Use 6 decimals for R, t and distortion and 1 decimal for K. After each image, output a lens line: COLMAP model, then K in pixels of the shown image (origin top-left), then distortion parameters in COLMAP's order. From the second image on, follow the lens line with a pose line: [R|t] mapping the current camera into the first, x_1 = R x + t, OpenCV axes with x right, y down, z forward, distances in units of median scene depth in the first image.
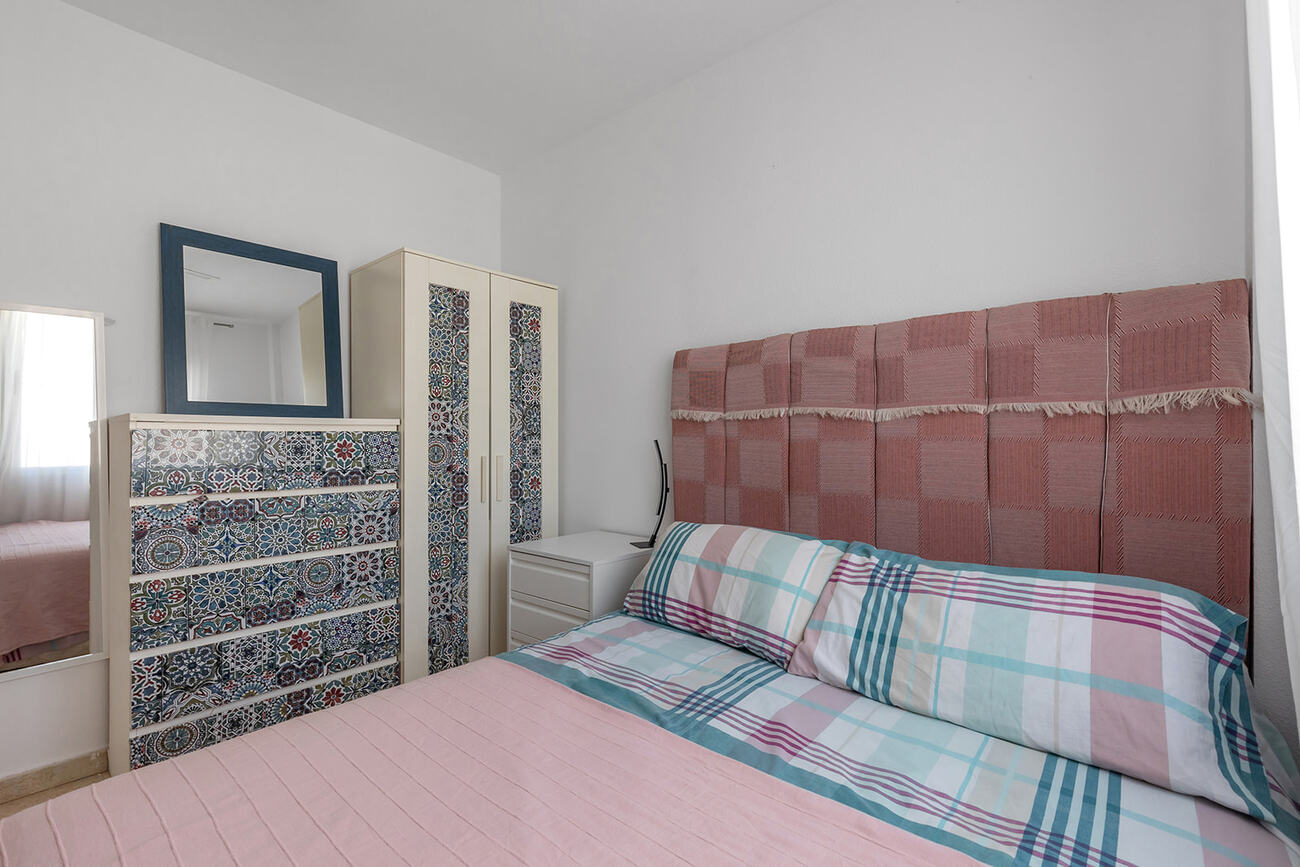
lens RADIAL K [[581.3, 0, 650.0], [0, 581.3, 433.5], [0, 0, 1]] dist [0.001570, -0.000073]
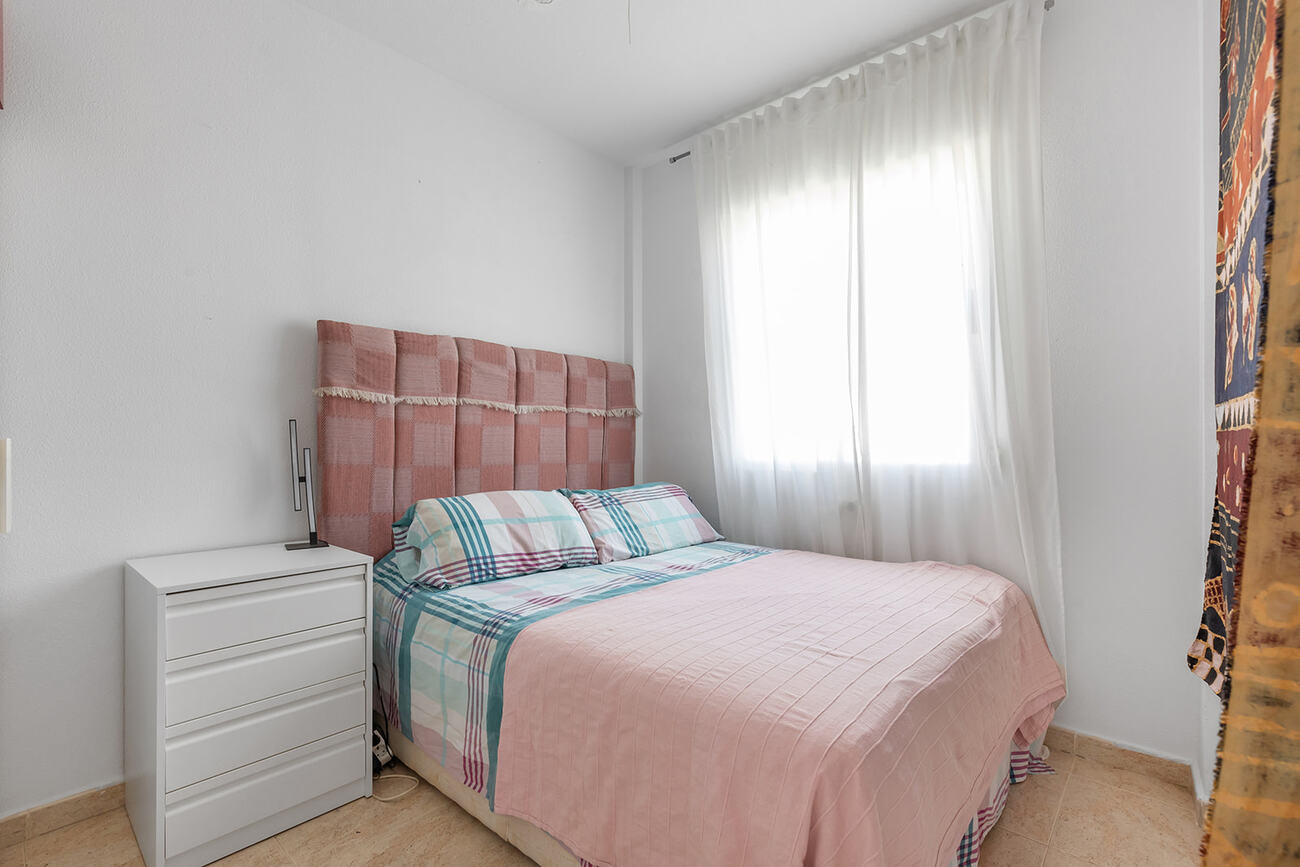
lens RADIAL K [[581.3, 0, 650.0], [0, 581.3, 433.5], [0, 0, 1]] dist [0.001570, -0.000073]
pose [[0.012053, 0.014742, 0.999819, -1.137352], [-0.014393, 0.999790, -0.014569, 0.049217], [-0.999824, -0.014214, 0.012262, 0.677871]]
